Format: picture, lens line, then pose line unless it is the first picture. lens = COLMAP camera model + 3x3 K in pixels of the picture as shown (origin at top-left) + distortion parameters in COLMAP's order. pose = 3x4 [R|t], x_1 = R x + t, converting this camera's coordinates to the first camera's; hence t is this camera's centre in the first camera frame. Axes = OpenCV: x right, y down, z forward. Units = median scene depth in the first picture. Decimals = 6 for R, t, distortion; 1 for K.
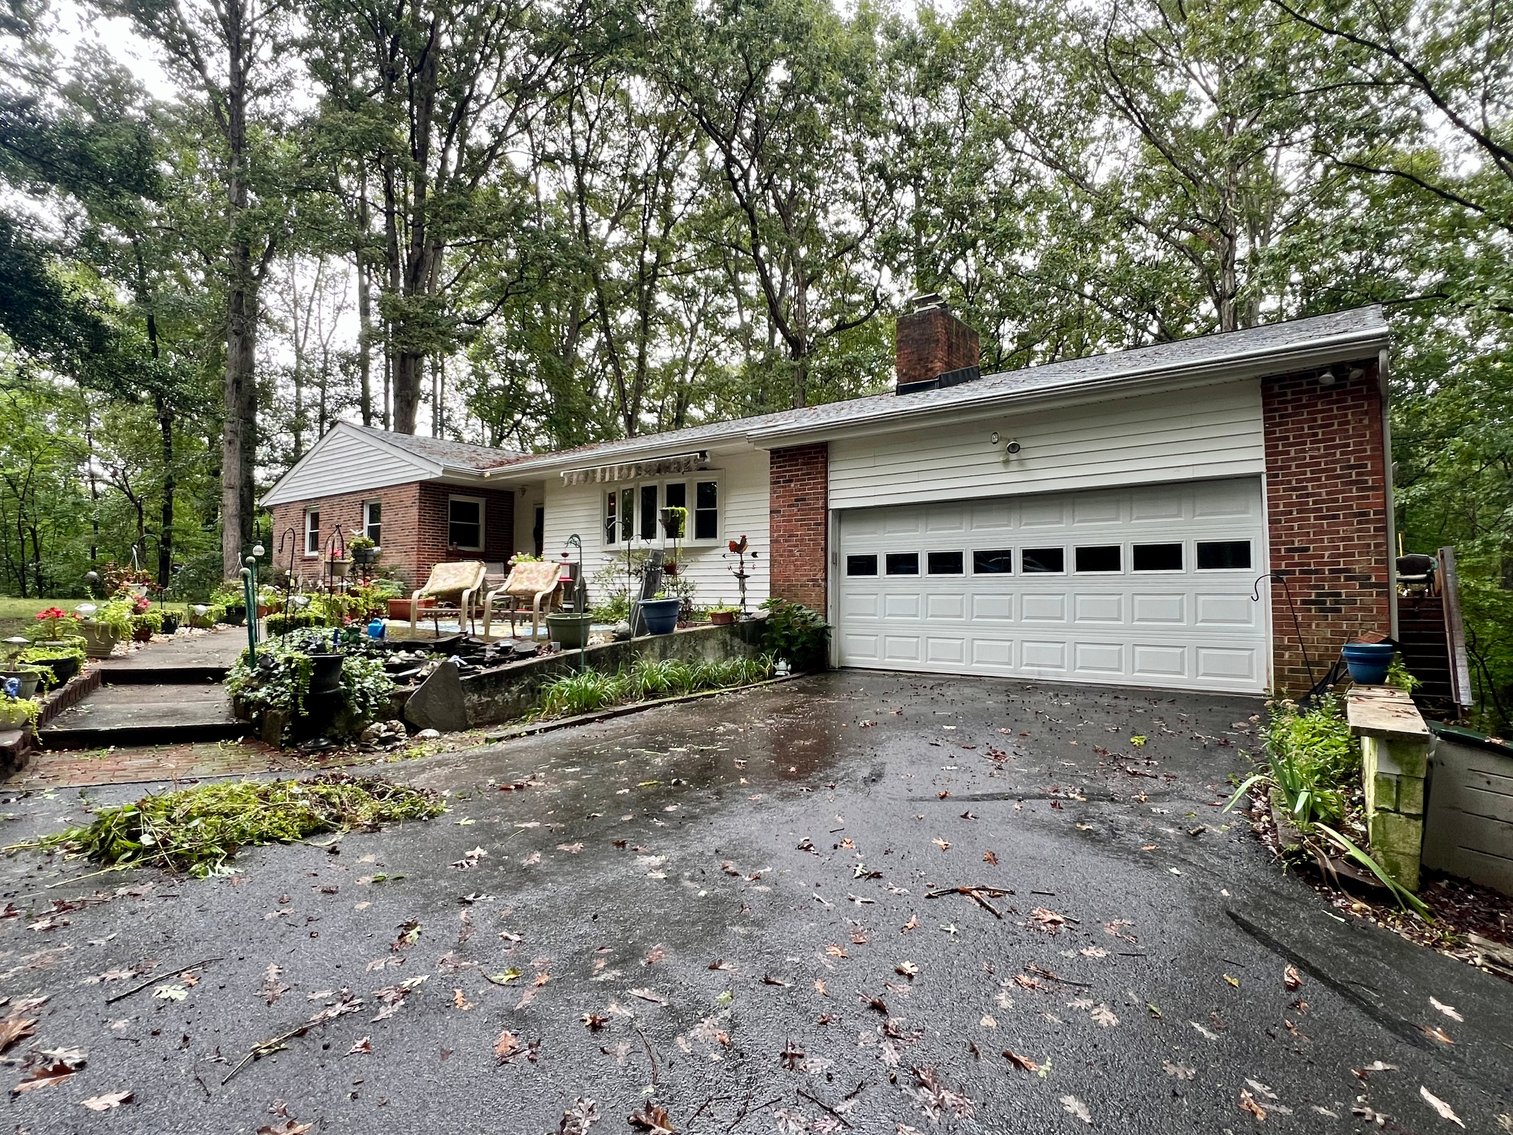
lens RADIAL K [[788.0, 0, 756.5], [0, 788.0, 567.5], [0, 0, 1]] dist [0.004117, 0.000361]
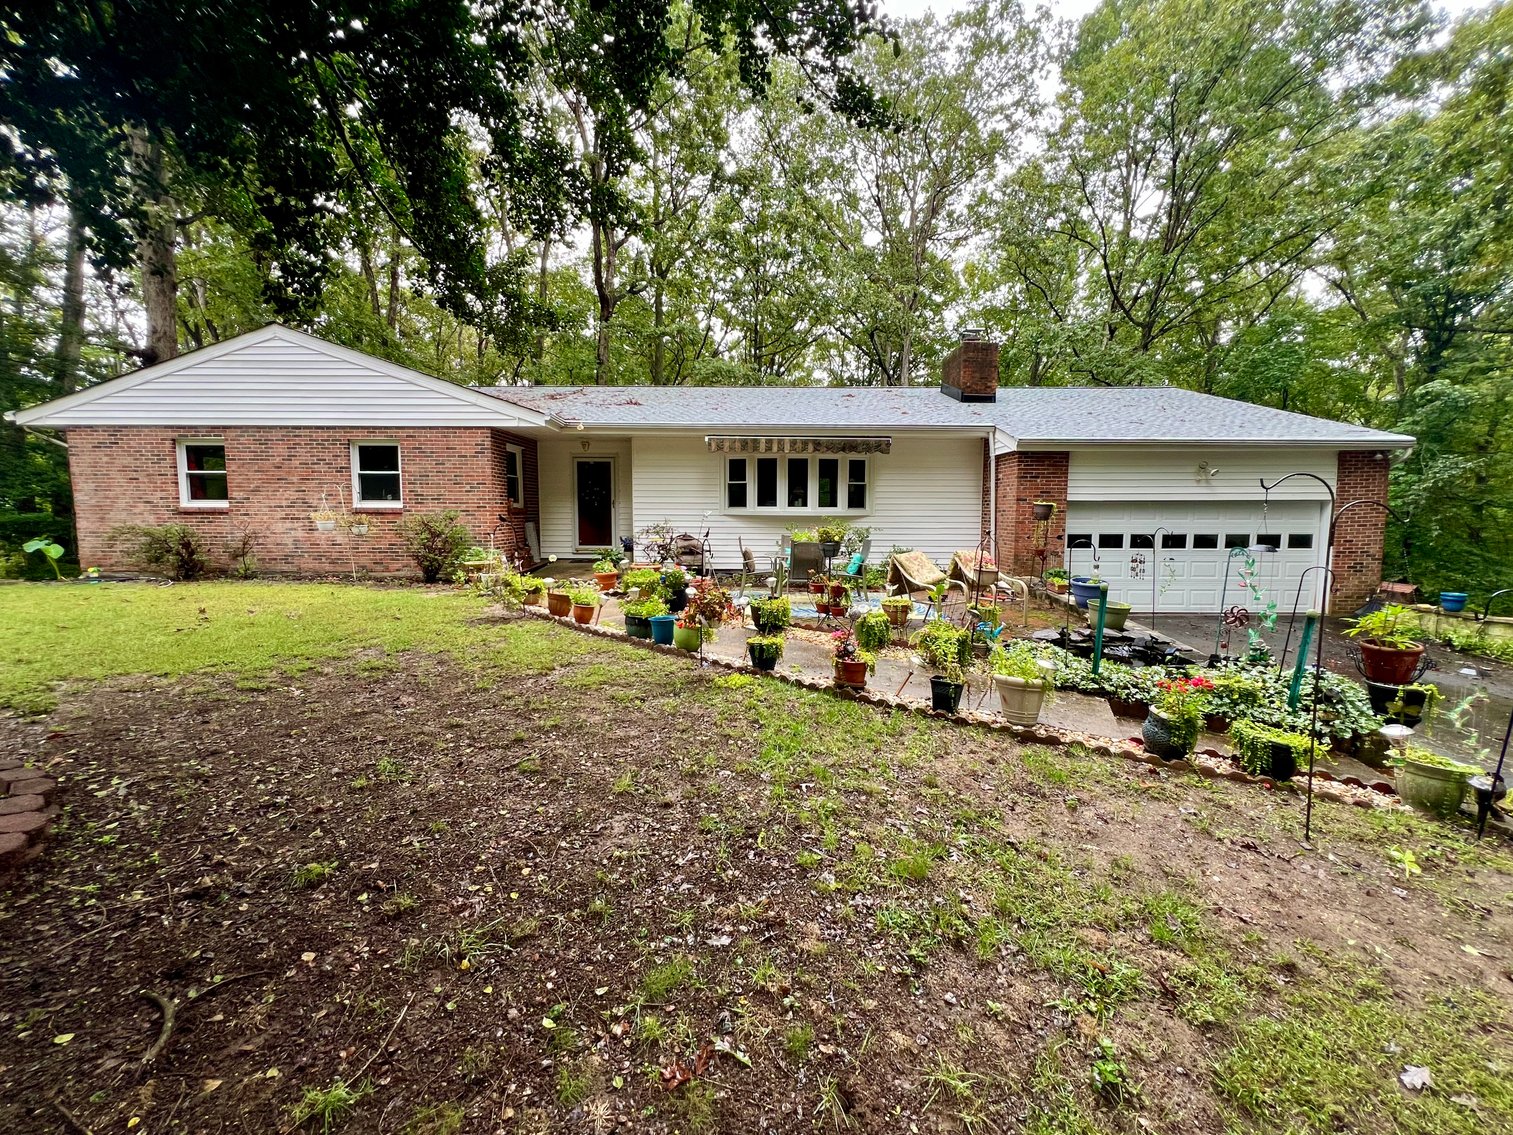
lens RADIAL K [[609.1, 0, 756.5], [0, 609.1, 567.5], [0, 0, 1]] dist [0.007164, 0.000207]
pose [[0.789315, -0.053851, 0.611622, -0.996683], [-0.025178, 0.992470, 0.119876, -0.072398], [-0.613472, -0.110020, 0.782015, 0.482128]]
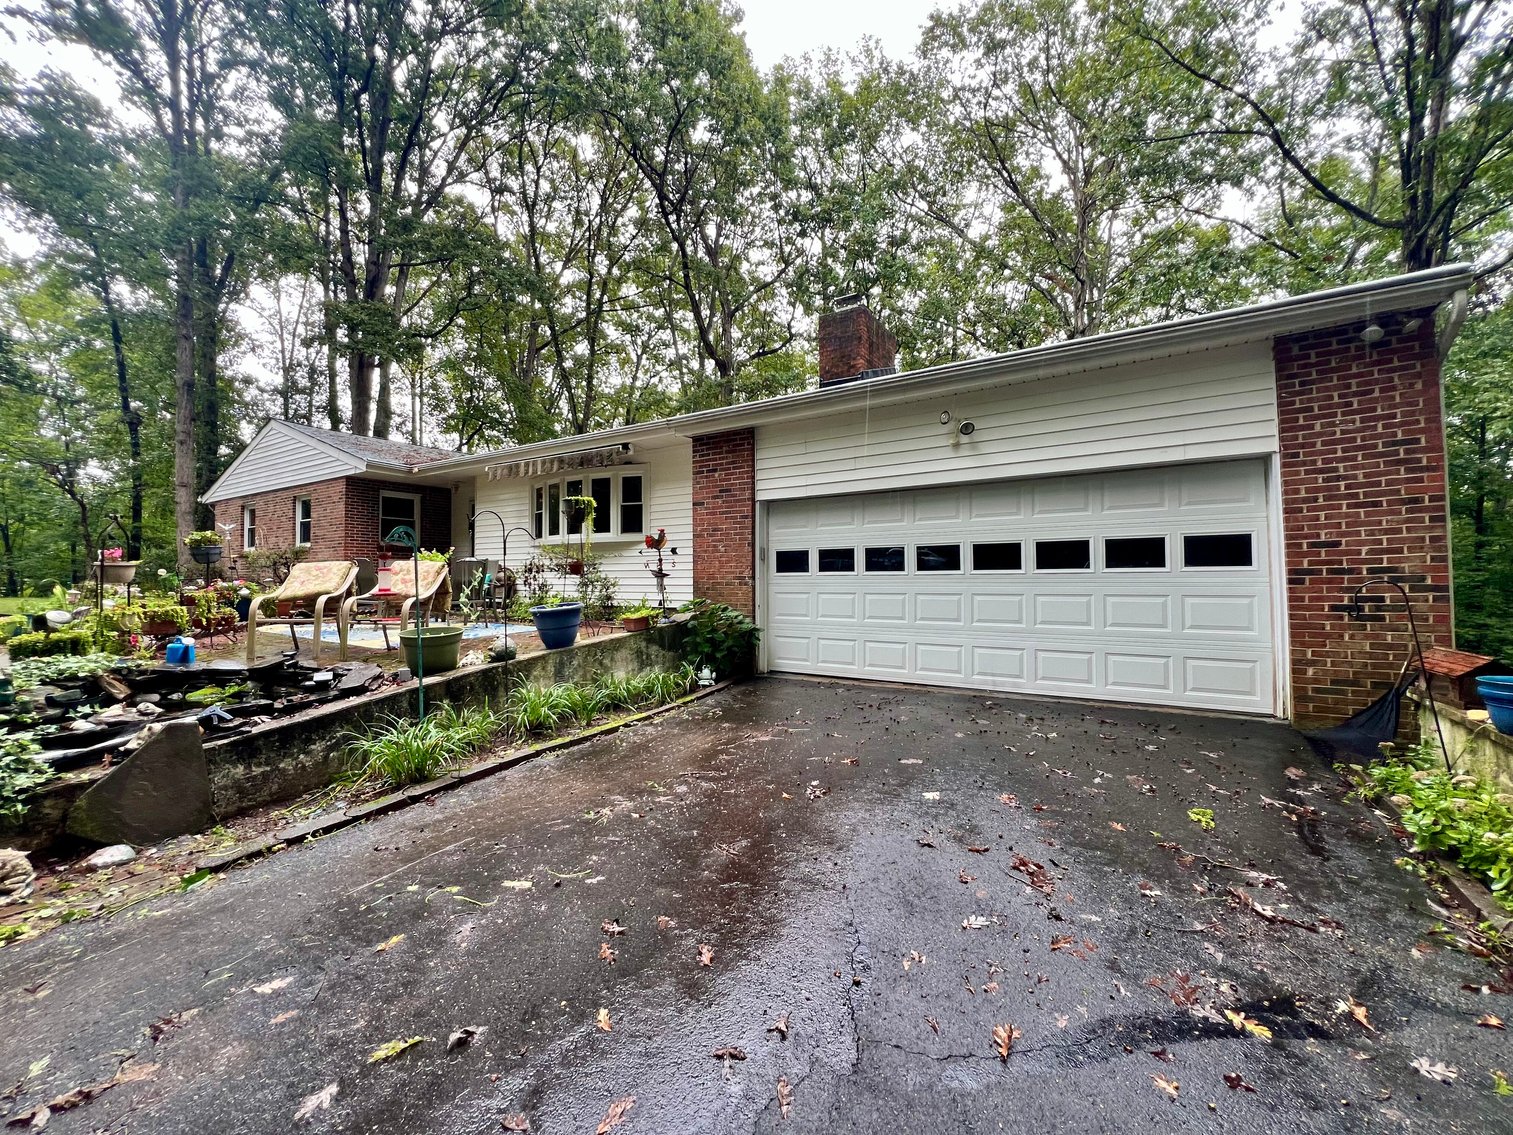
lens RADIAL K [[609.1, 0, 756.5], [0, 609.1, 567.5], [0, 0, 1]] dist [0.007164, 0.000207]
pose [[0.994909, -0.008120, 0.100453, 0.020169], [0.006145, 0.999782, 0.019954, -0.010213], [-0.100593, -0.019235, 0.994742, 0.290757]]
